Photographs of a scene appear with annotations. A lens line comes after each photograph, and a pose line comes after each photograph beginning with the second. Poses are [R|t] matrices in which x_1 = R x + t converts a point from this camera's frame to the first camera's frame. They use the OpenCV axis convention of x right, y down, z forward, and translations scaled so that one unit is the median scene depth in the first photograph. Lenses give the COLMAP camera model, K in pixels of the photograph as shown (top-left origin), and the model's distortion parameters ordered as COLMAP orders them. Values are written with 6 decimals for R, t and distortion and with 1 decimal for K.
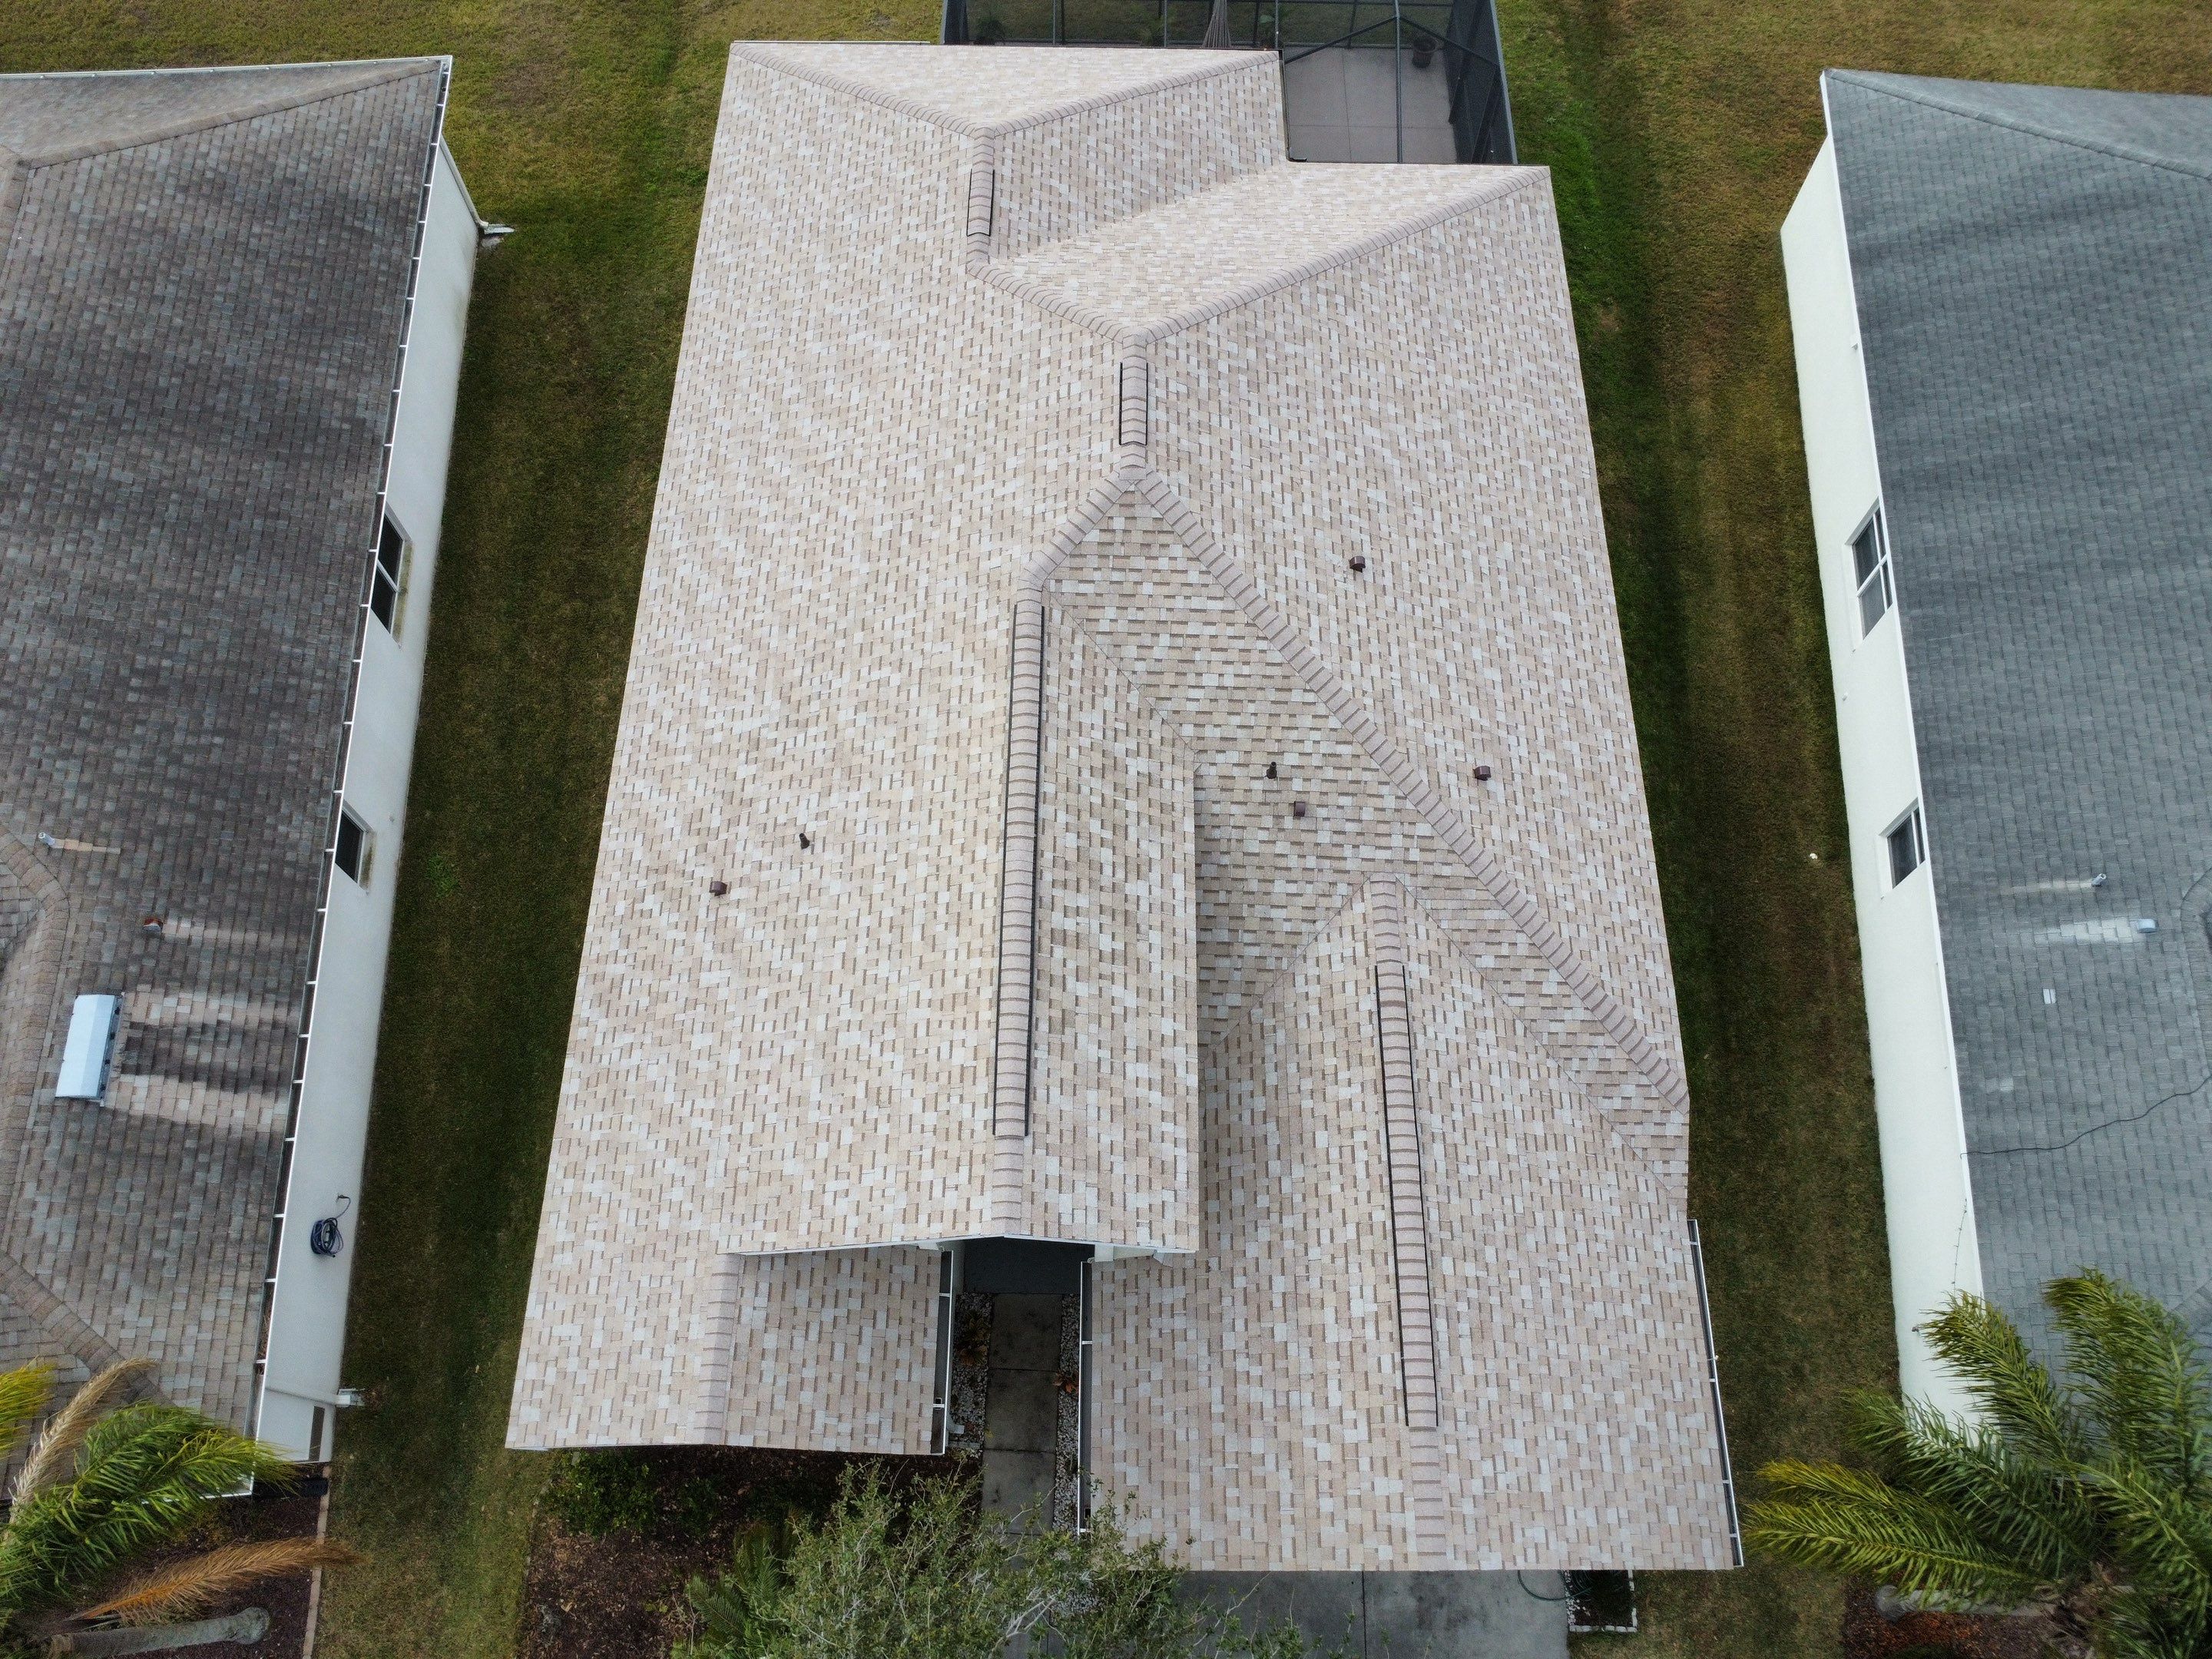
lens RADIAL K [[1610.6, 0, 1107.2], [0, 1610.6, 826.2], [0, 0, 1]] dist [-0.021119, -0.015589]
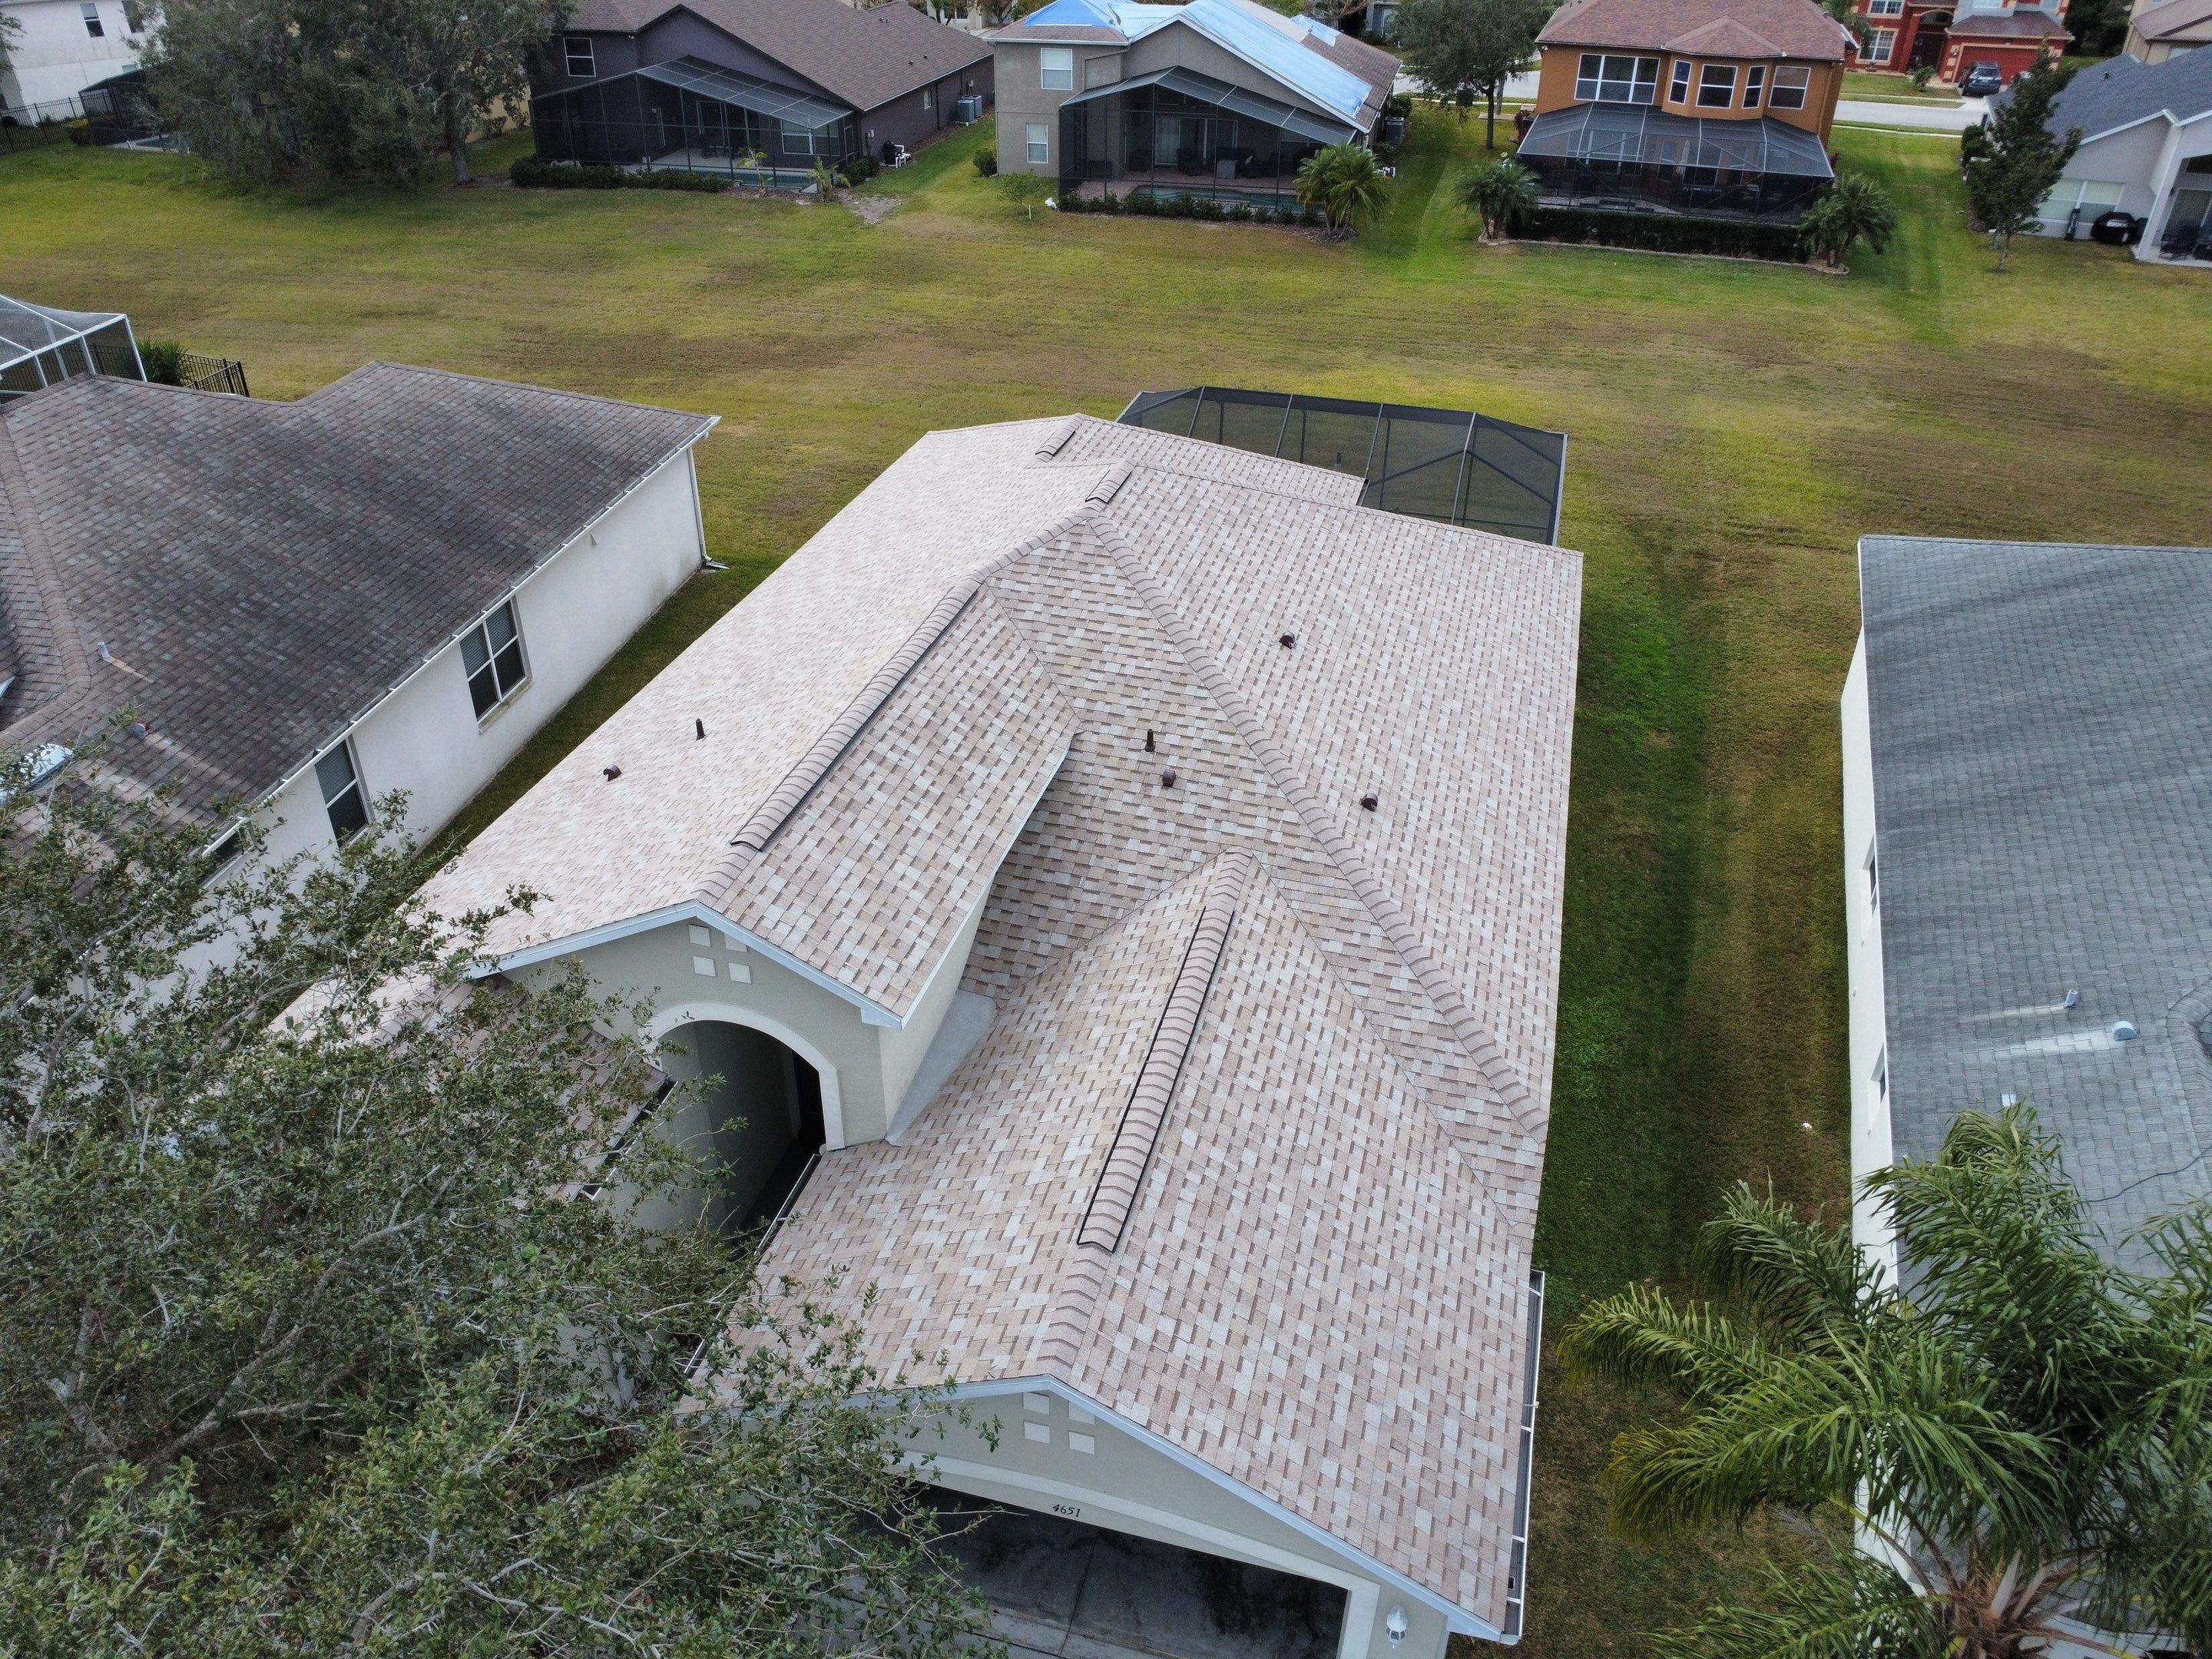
lens RADIAL K [[1610.6, 0, 1106.1], [0, 1610.6, 818.1], [0, 0, 1]] dist [-0.021119, -0.015589]
pose [[0.966512, 0.140806, -0.214544, 0.296789], [-0.233897, 0.827313, -0.510730, 0.522623], [0.105581, 0.543808, 0.832542, 0.181535]]
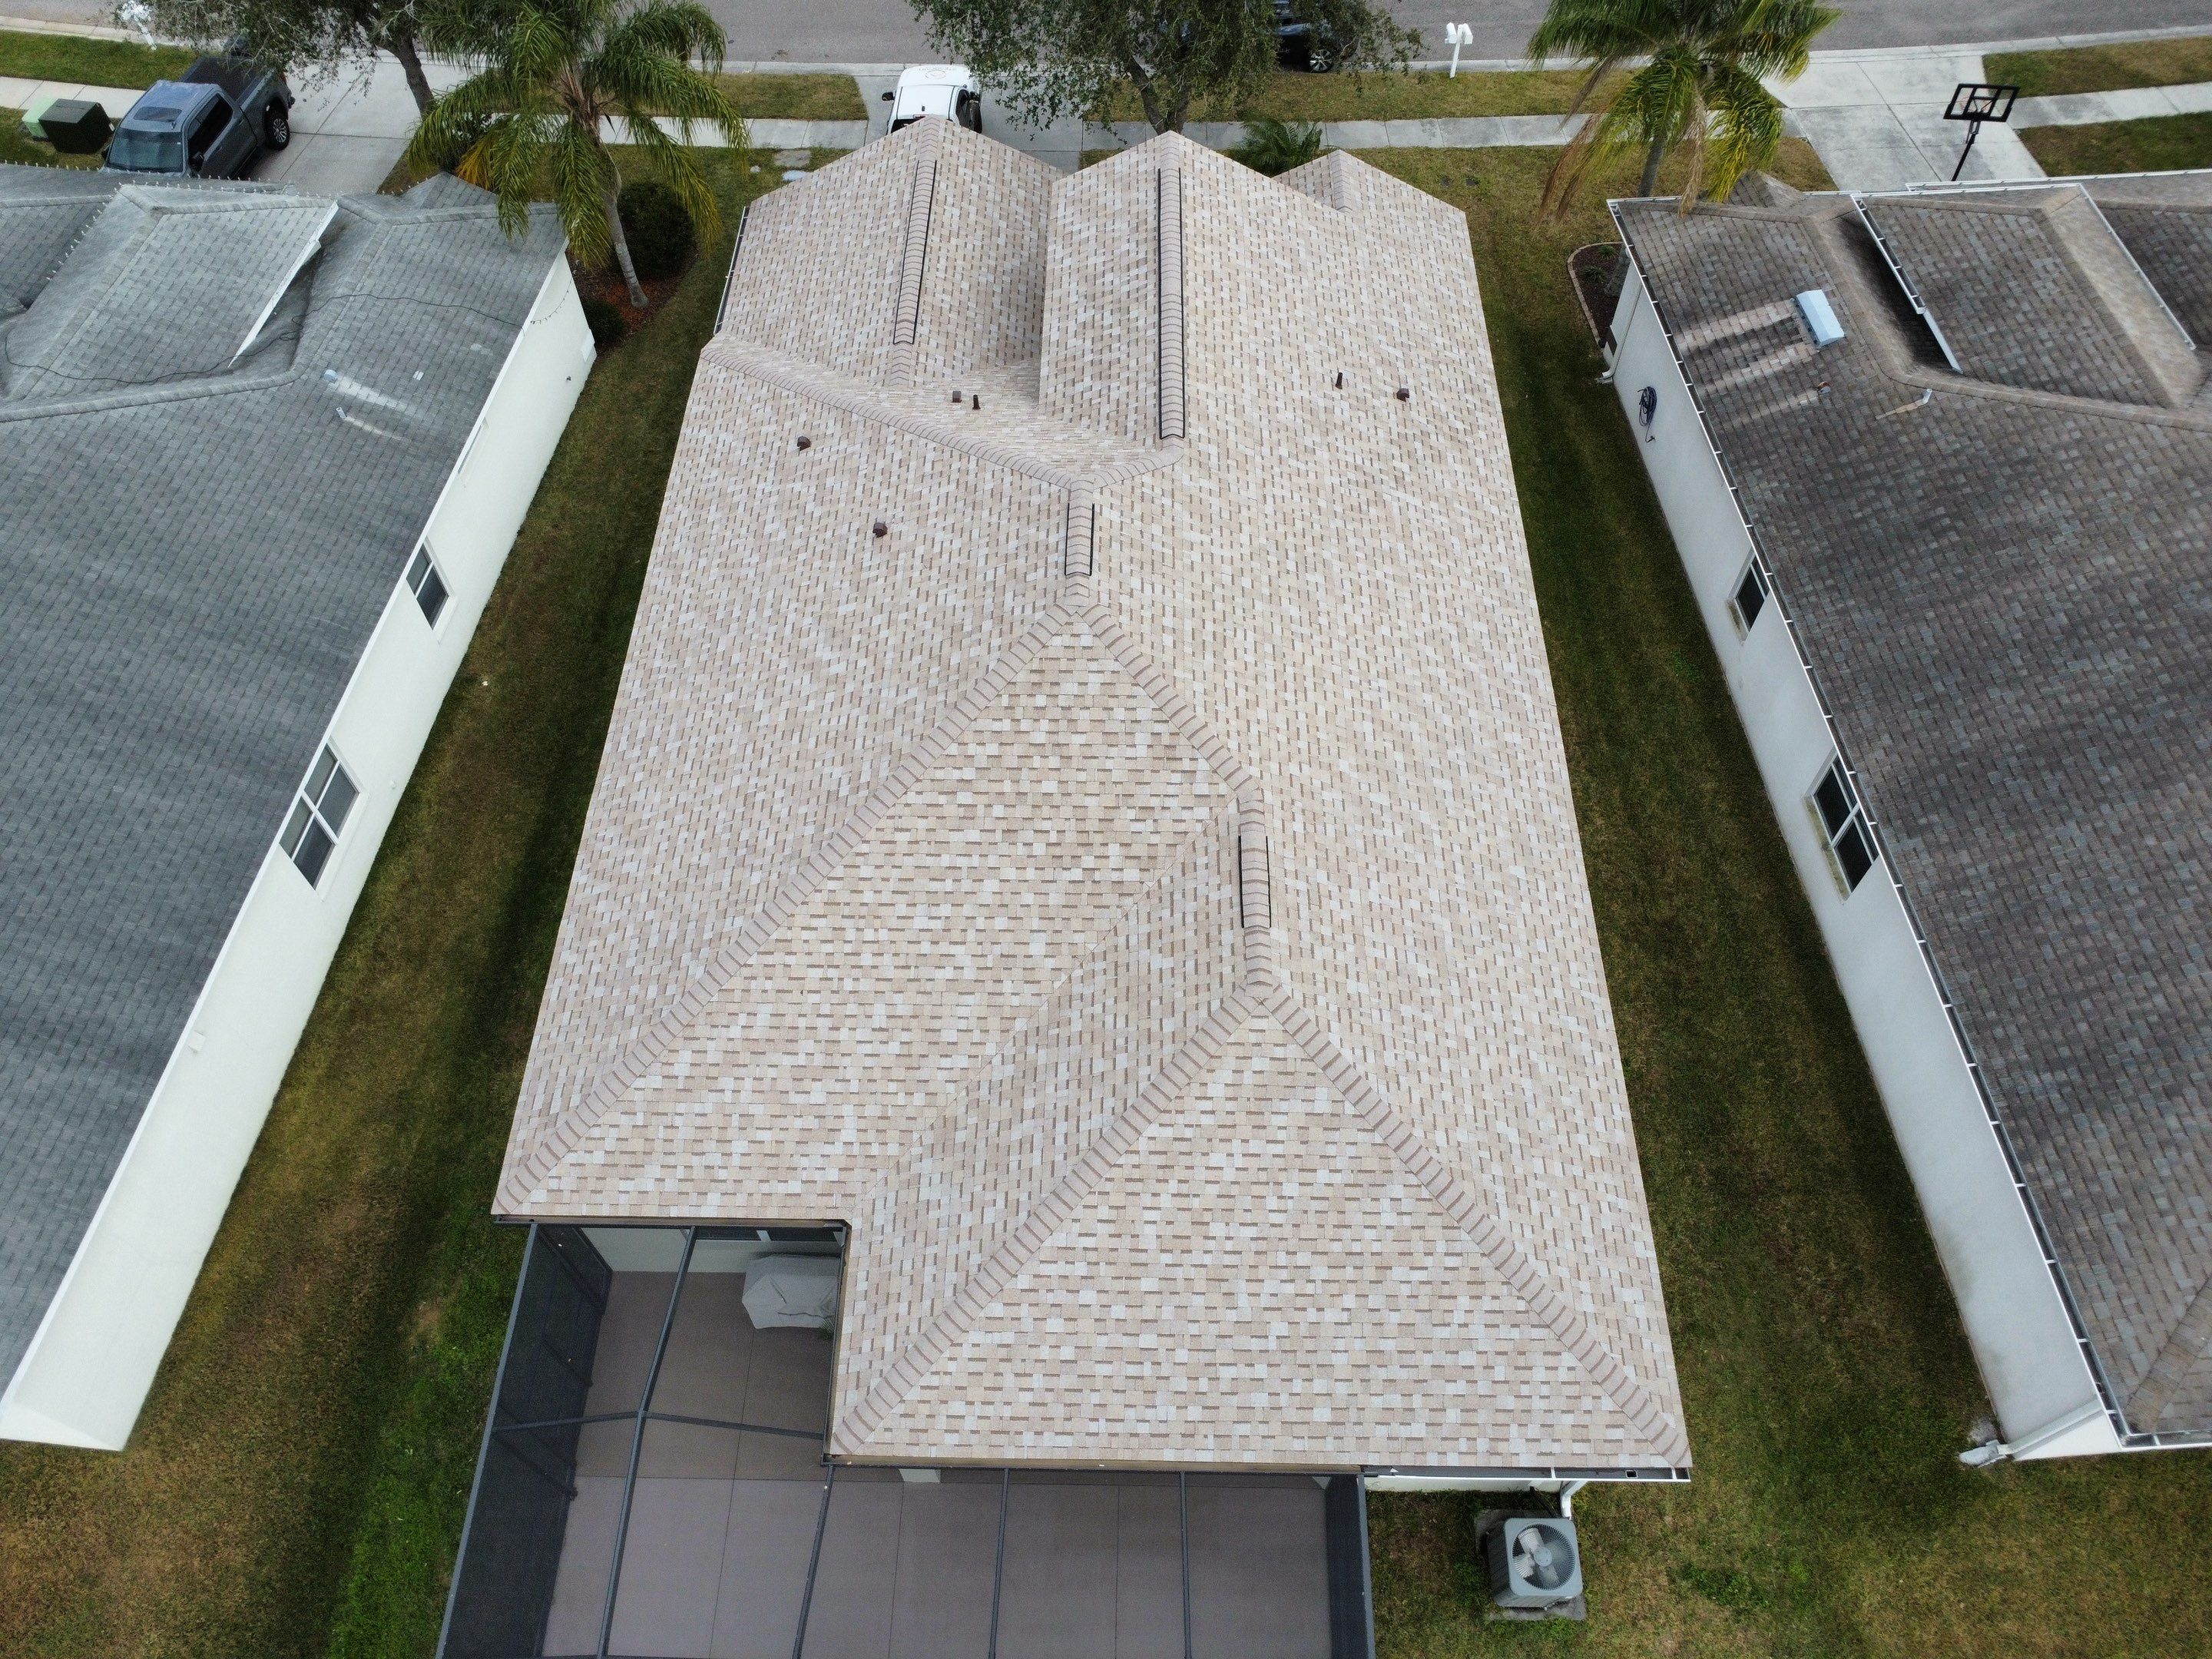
lens RADIAL K [[1610.6, 0, 1105.0], [0, 1610.6, 819.9], [0, 0, 1]] dist [-0.021119, -0.015589]
pose [[-0.999979, -0.006009, 0.002590, -0.003744], [0.005242, -0.498680, 0.866770, -1.278953], [-0.003917, 0.866765, 0.498701, 0.648700]]
